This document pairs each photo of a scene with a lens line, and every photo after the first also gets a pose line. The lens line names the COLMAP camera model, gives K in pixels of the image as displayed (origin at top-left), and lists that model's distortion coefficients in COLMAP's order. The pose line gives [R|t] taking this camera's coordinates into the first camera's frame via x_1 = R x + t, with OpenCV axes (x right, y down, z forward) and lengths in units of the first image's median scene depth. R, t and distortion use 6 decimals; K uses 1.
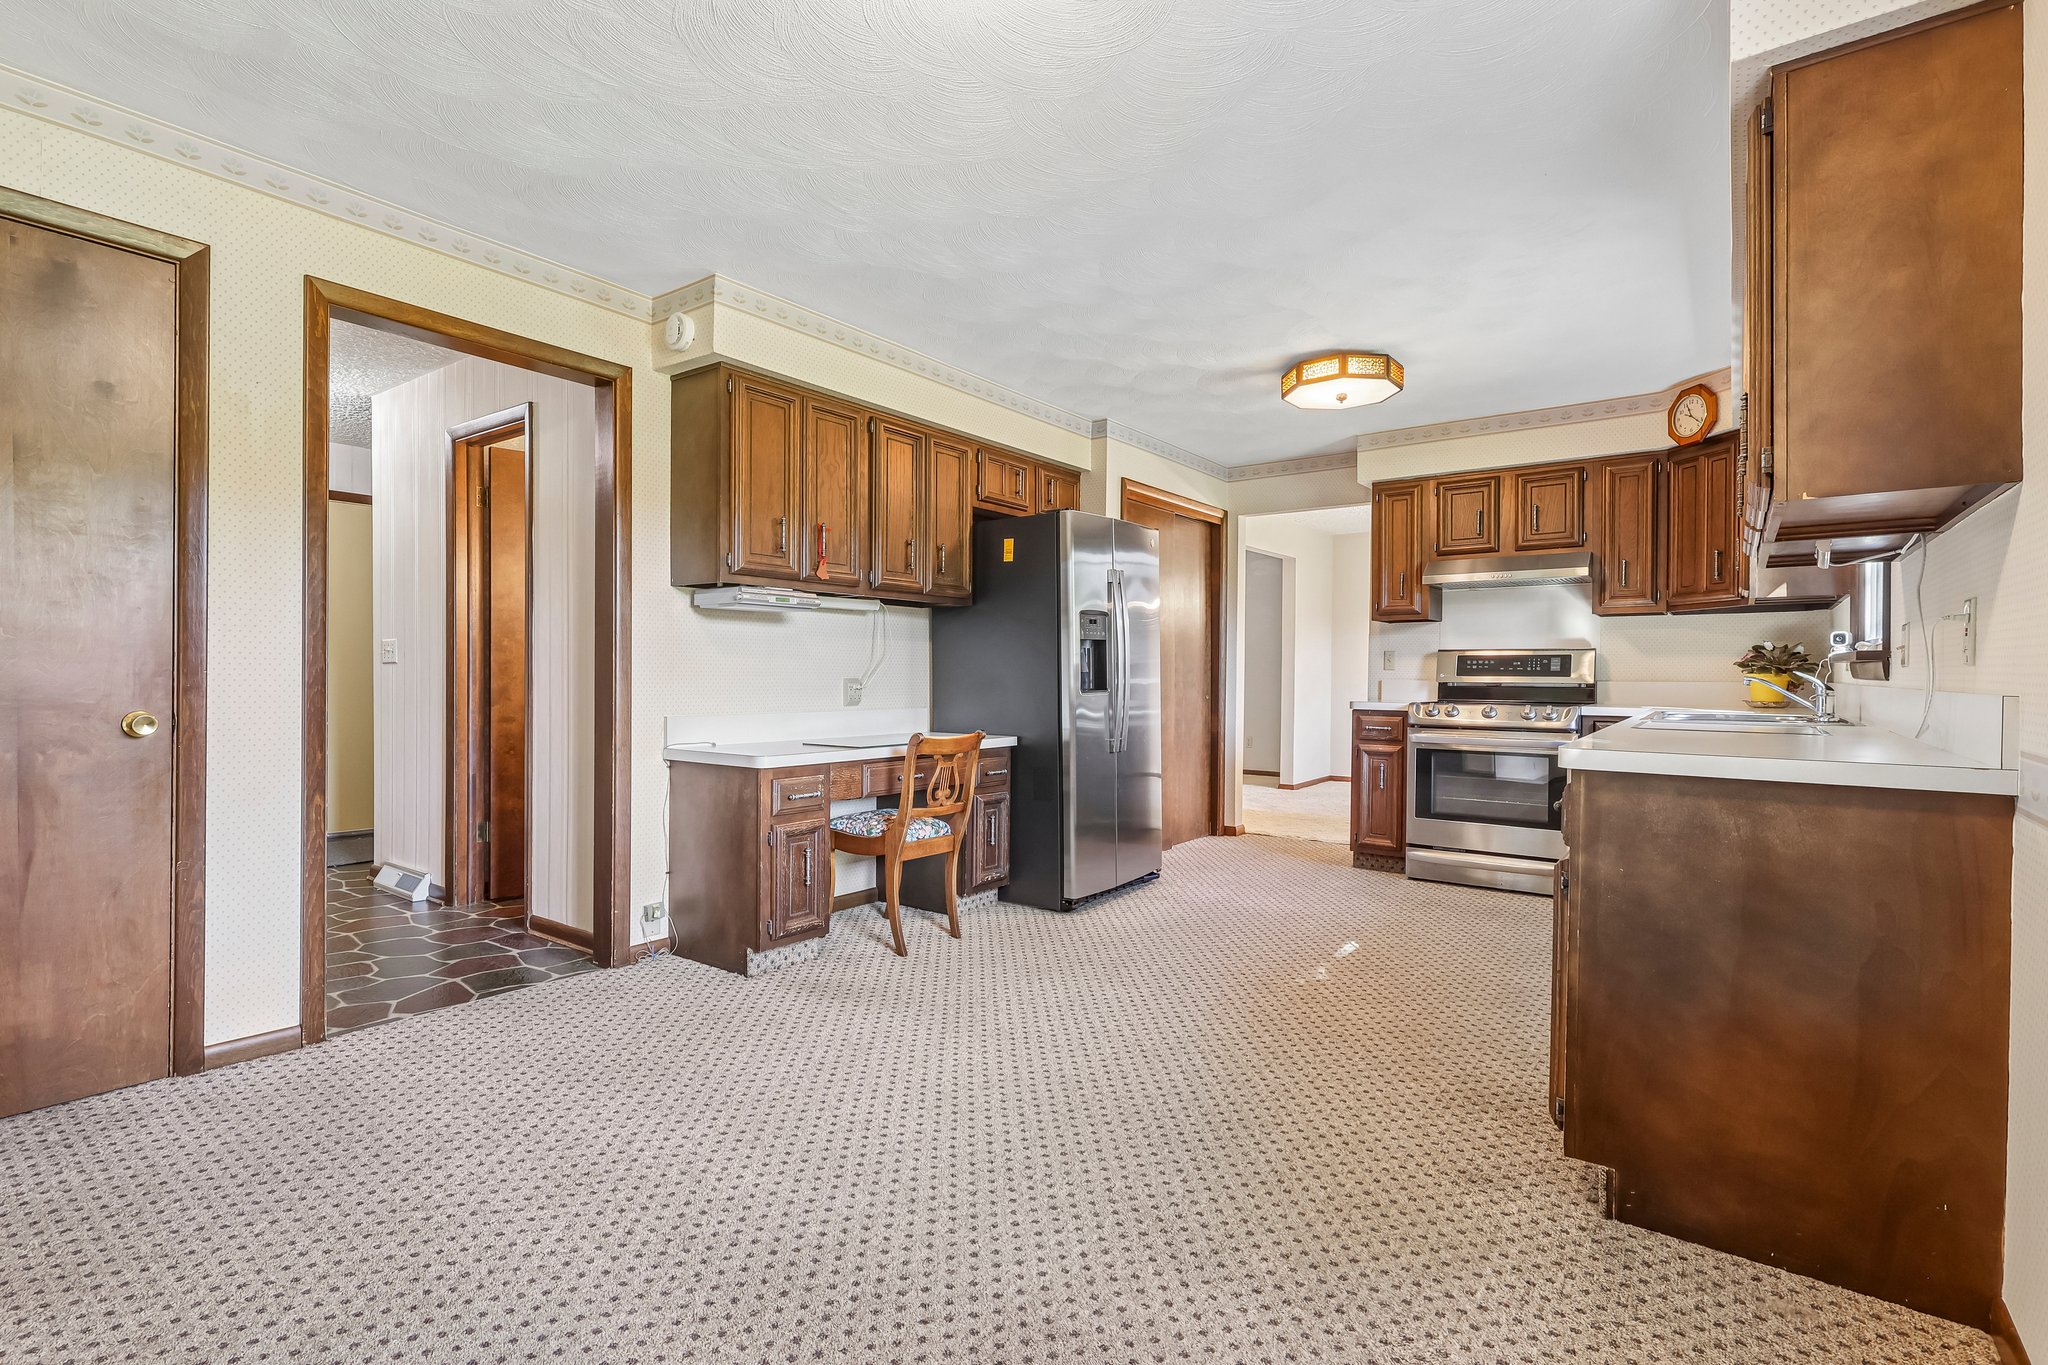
lens RADIAL K [[970.6, 0, 1018.4], [0, 970.6, 668.8], [0, 0, 1]] dist [-0.002369, -0.000859]
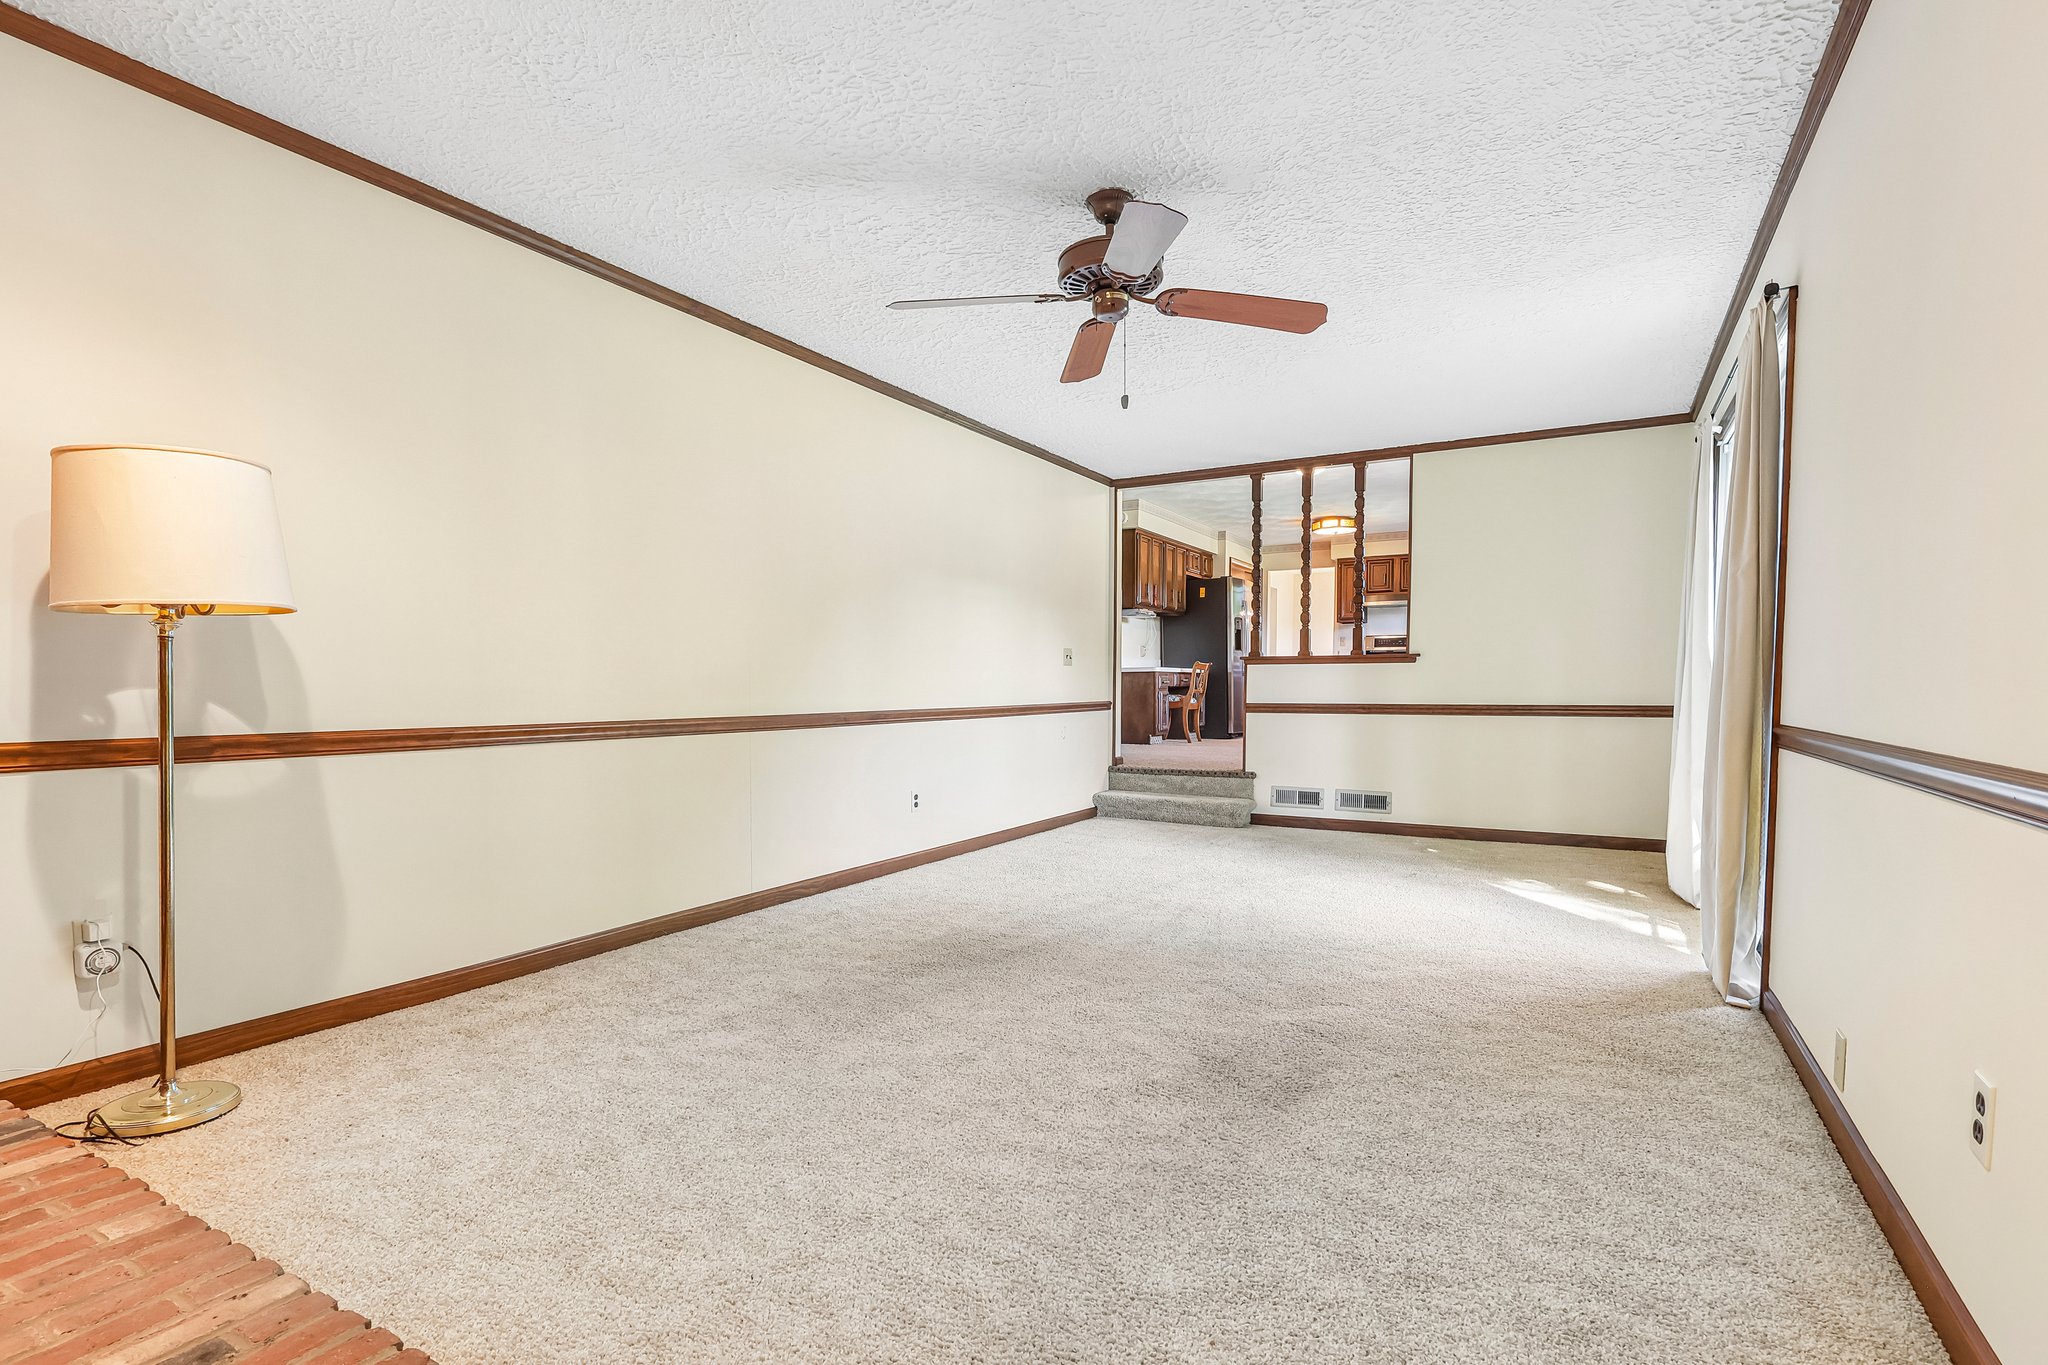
lens RADIAL K [[970.6, 0, 1010.4], [0, 970.6, 701.0], [0, 0, 1]] dist [-0.002369, -0.000859]
pose [[0.993711, -0.009619, 0.111565, -0.761108], [0.006558, 0.999593, 0.027770, 0.078067], [-0.111787, -0.026864, 0.993369, -1.362948]]
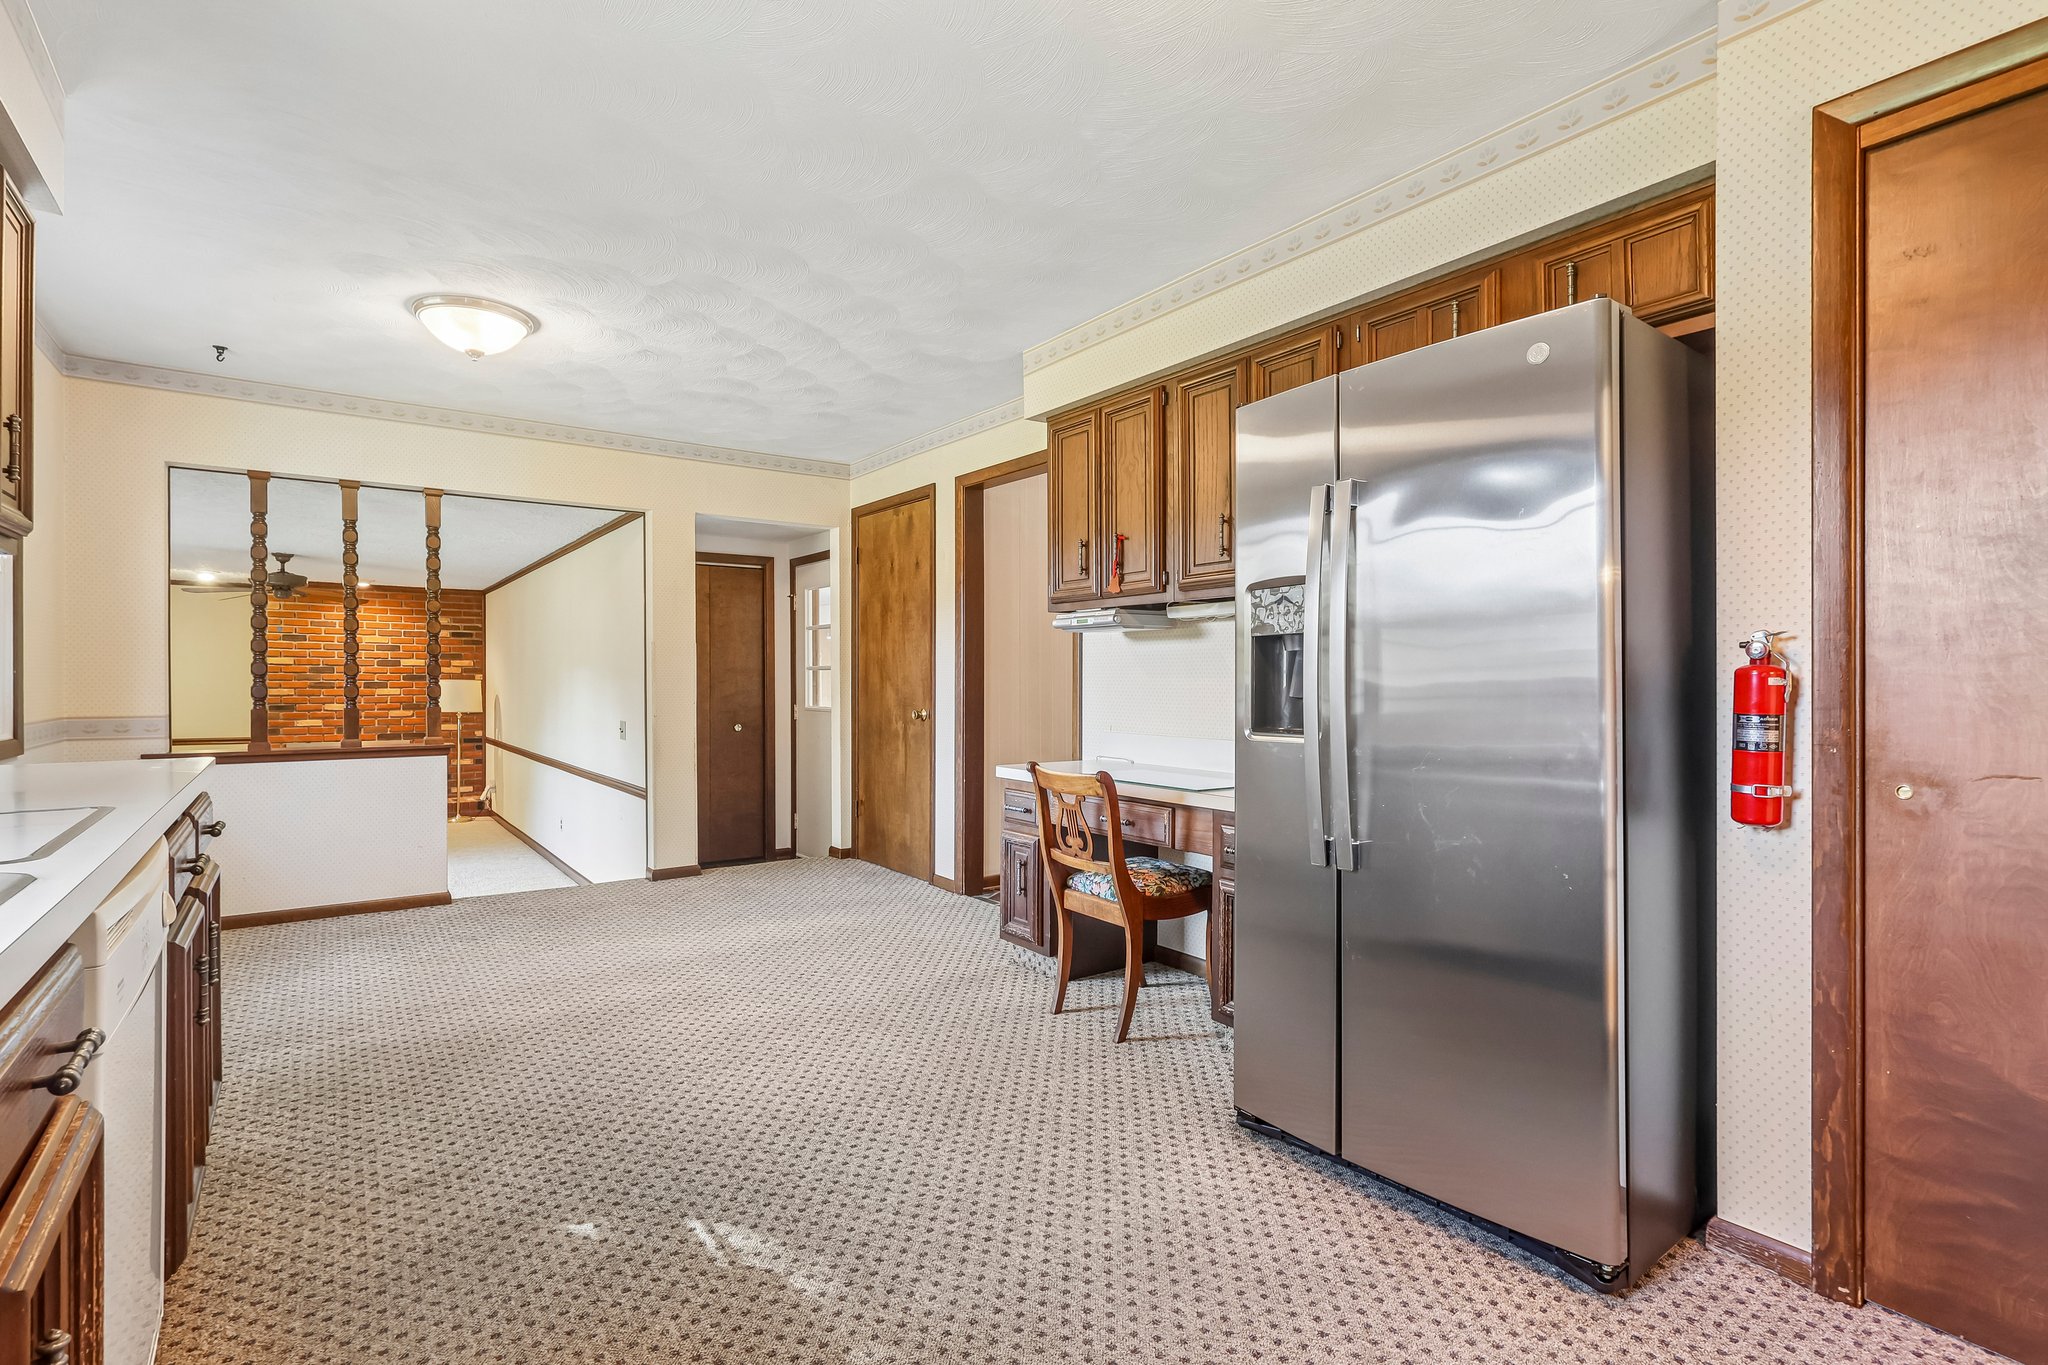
lens RADIAL K [[970.6, 0, 991.9], [0, 970.6, 681.6], [0, 0, 1]] dist [-0.002369, -0.000859]
pose [[-0.320760, -0.009612, -0.947112, 0.912941], [0.000507, 0.999947, -0.010320, 0.003161], [0.947160, -0.003790, -0.320738, 1.517664]]
